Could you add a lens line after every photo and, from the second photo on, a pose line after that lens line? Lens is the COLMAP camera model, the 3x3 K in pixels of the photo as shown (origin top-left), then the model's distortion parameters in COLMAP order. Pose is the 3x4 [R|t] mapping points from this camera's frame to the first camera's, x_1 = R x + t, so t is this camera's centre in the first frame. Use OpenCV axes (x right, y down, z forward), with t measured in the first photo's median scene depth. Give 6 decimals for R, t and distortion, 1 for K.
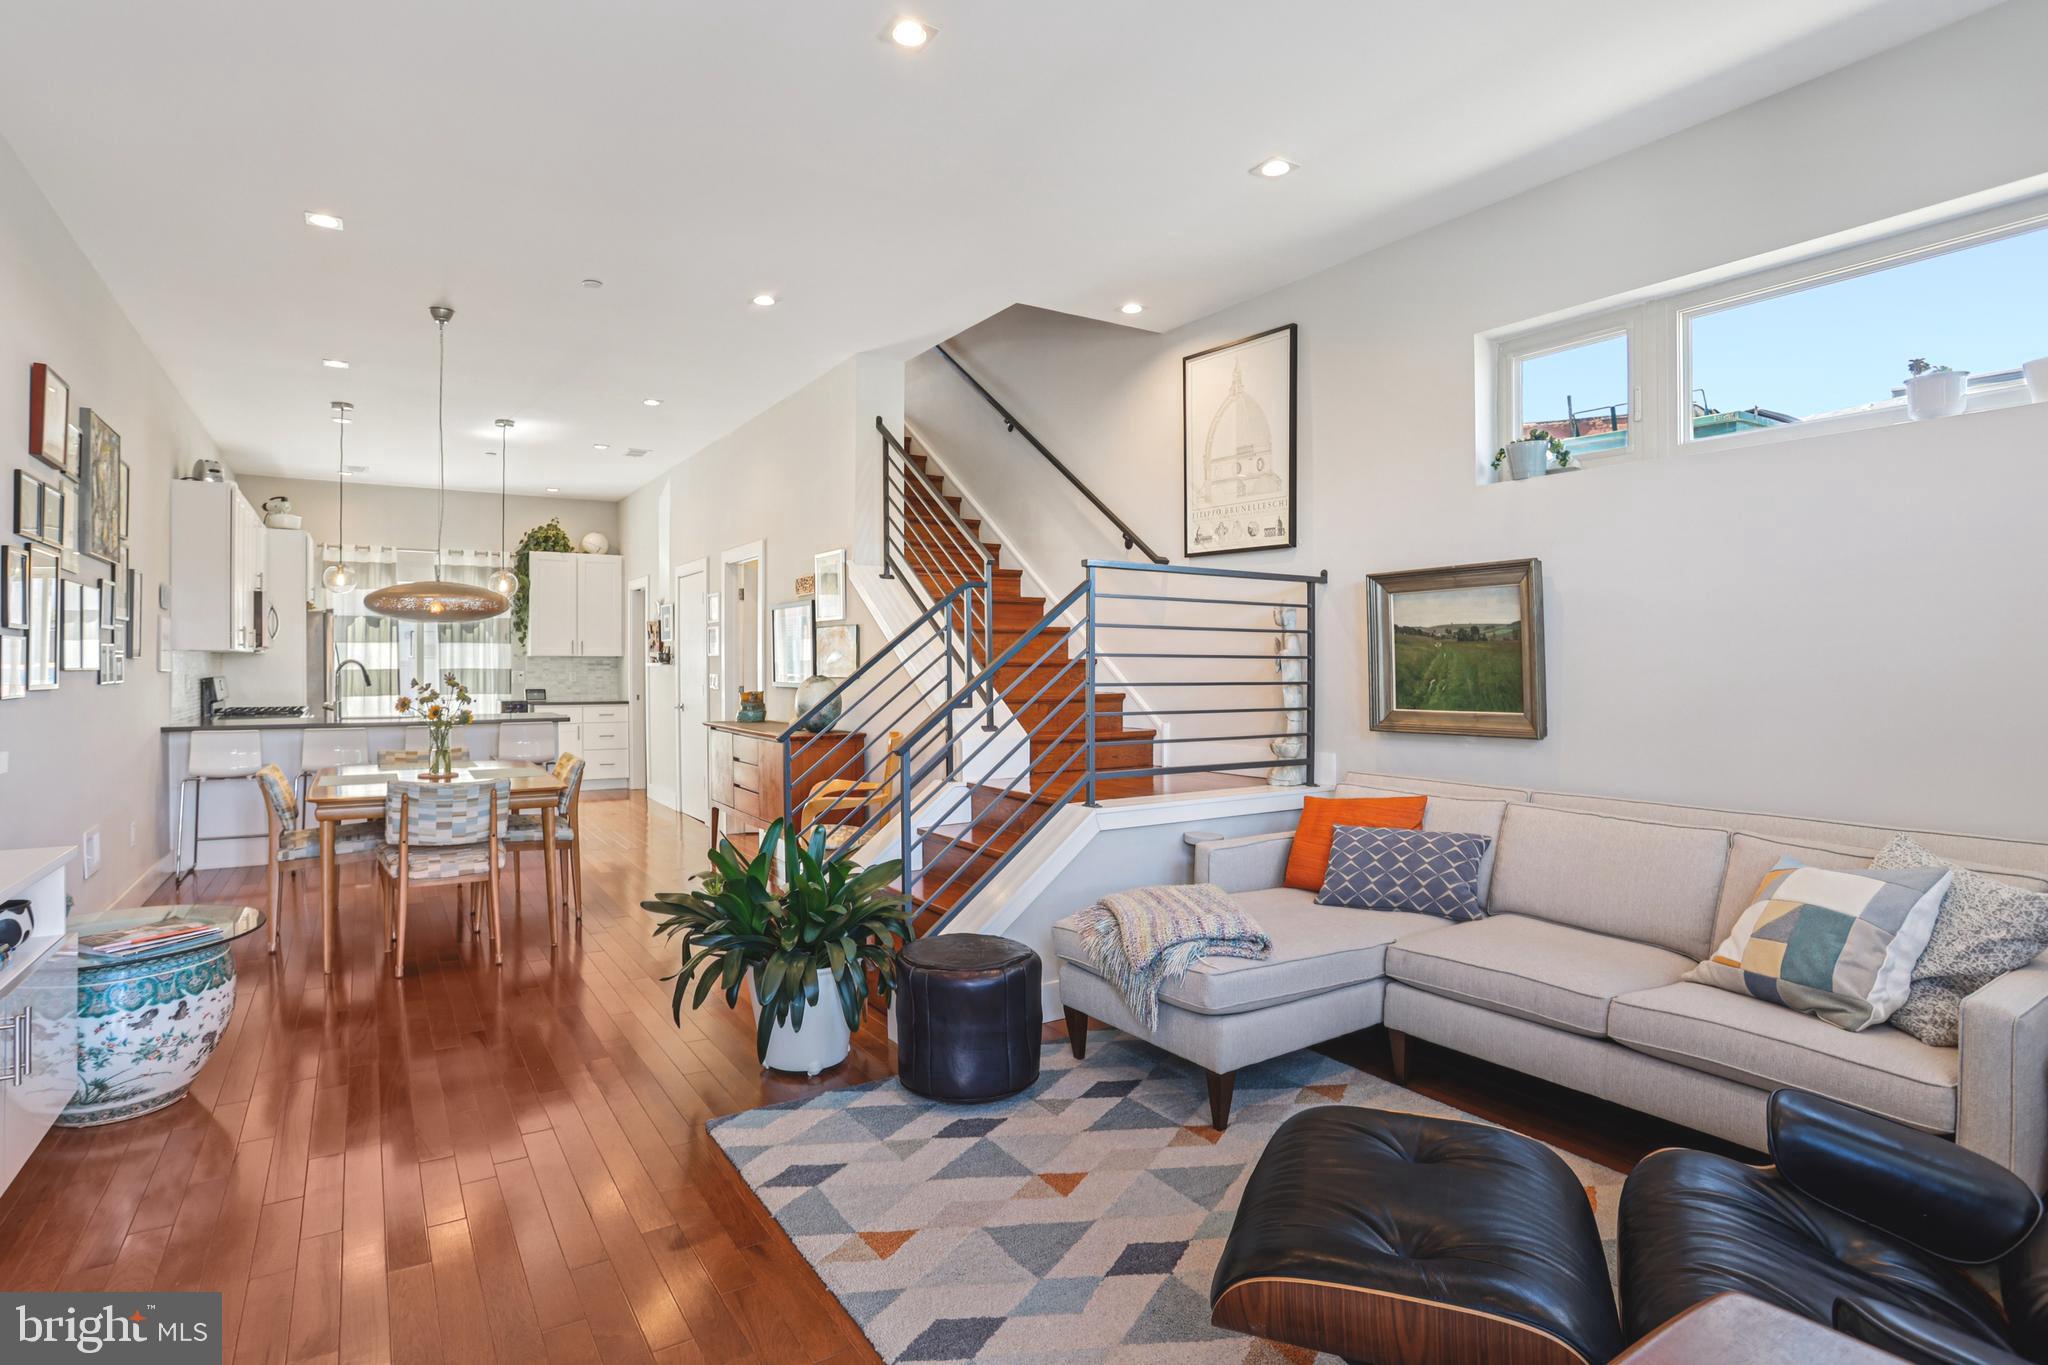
lens RADIAL K [[1045.9, 0, 1020.8], [0, 1045.9, 673.4], [0, 0, 1]] dist [-0.035186, 0.000661]
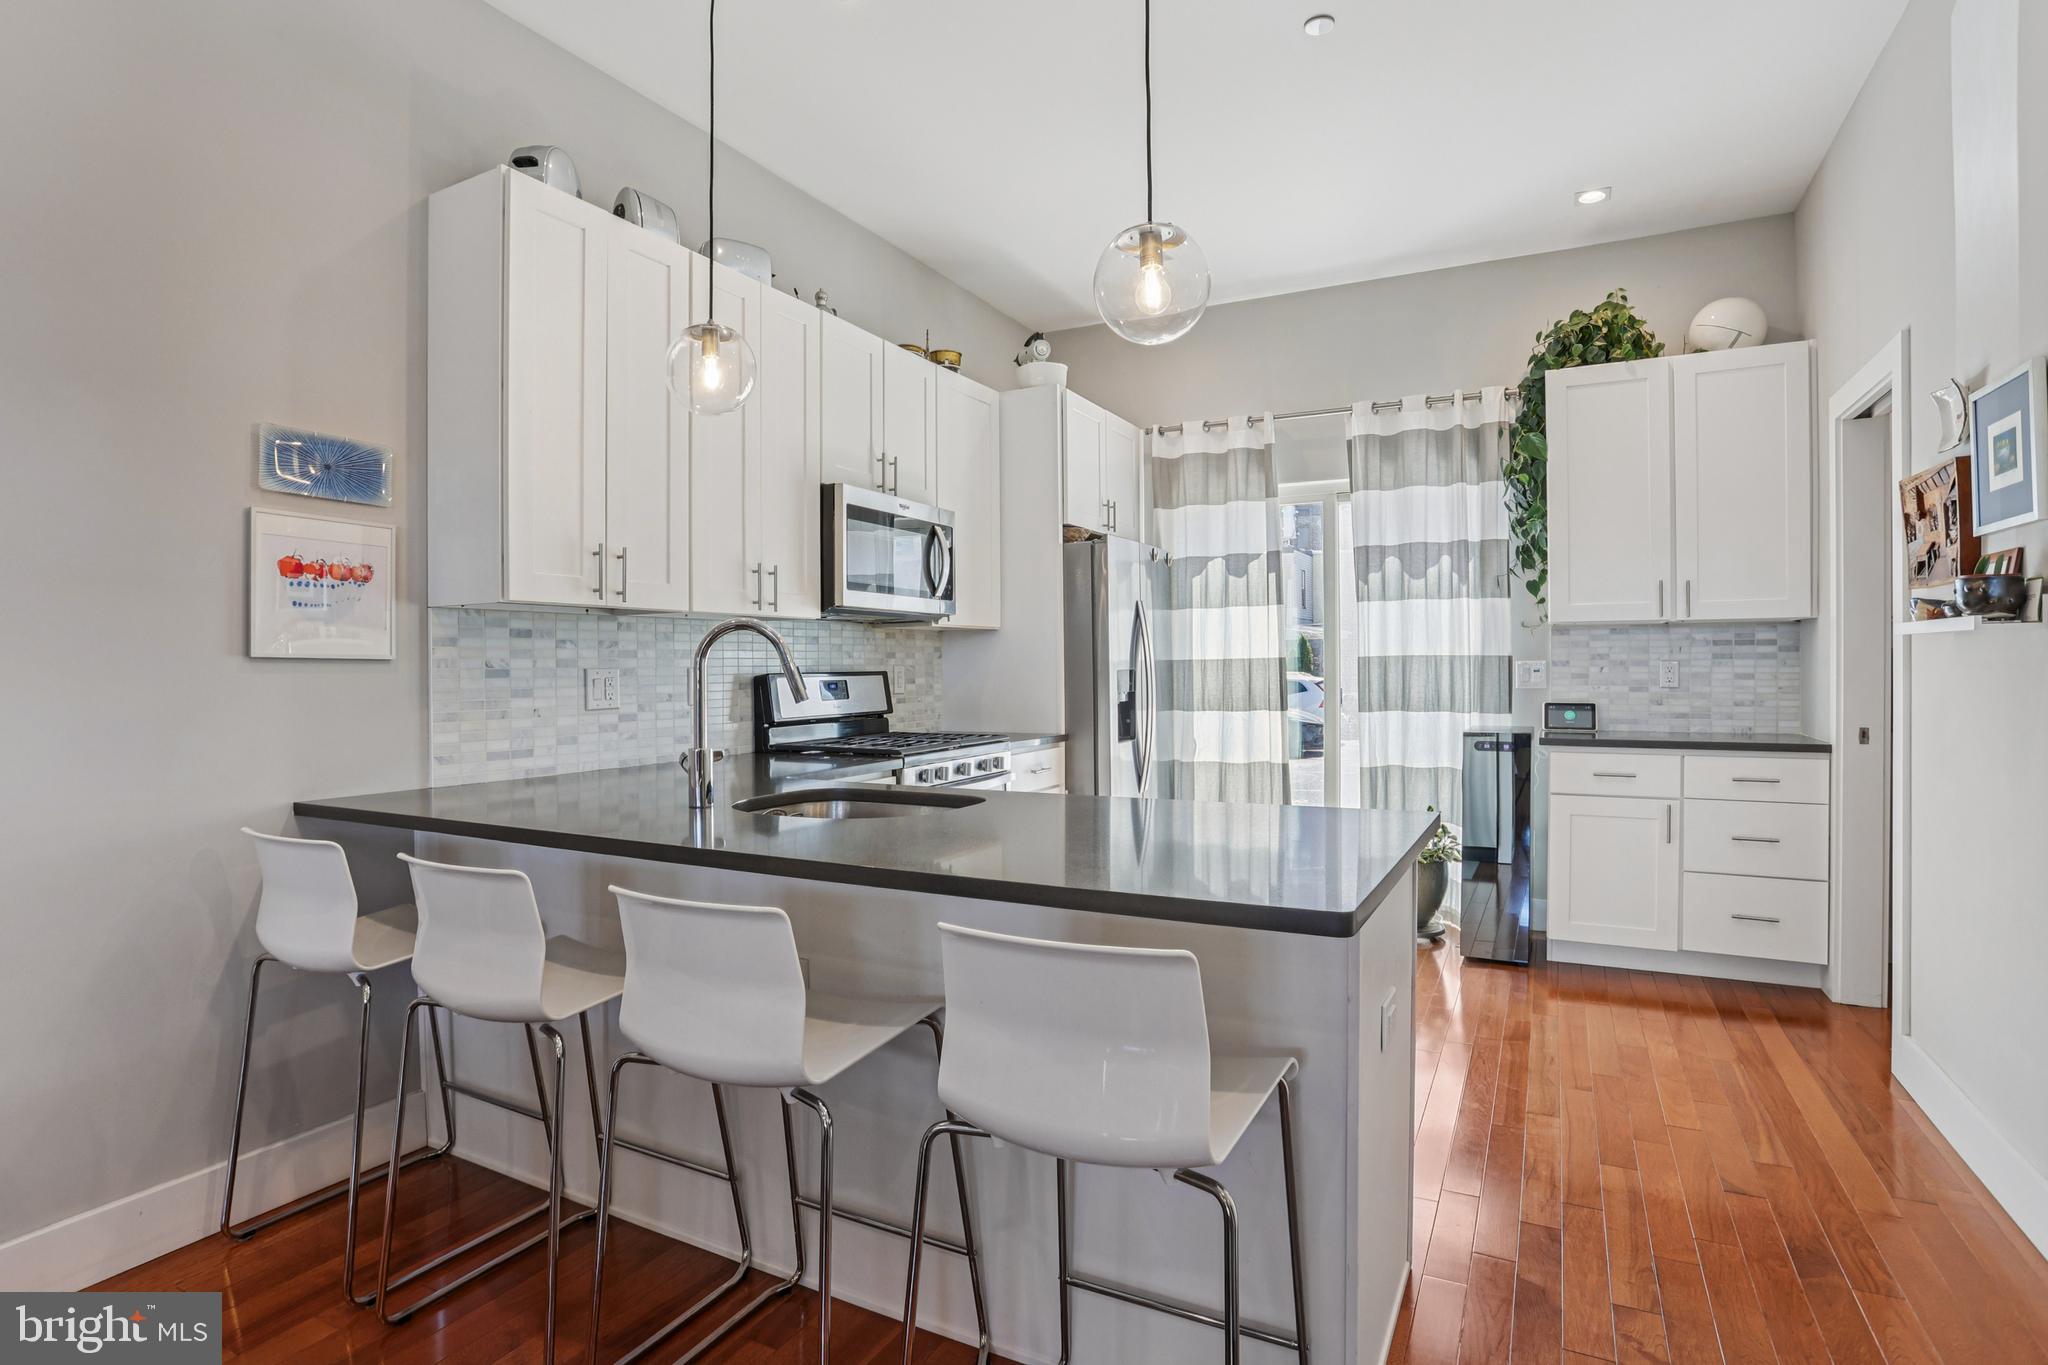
lens RADIAL K [[1045.9, 0, 974.4], [0, 1045.9, 671.9], [0, 0, 1]] dist [-0.035186, 0.000661]
pose [[0.484767, 0.001319, -0.874642, -0.220417], [0.001238, 0.999997, 0.002195, 0.001507], [0.874642, -0.002147, 0.484764, 0.593086]]
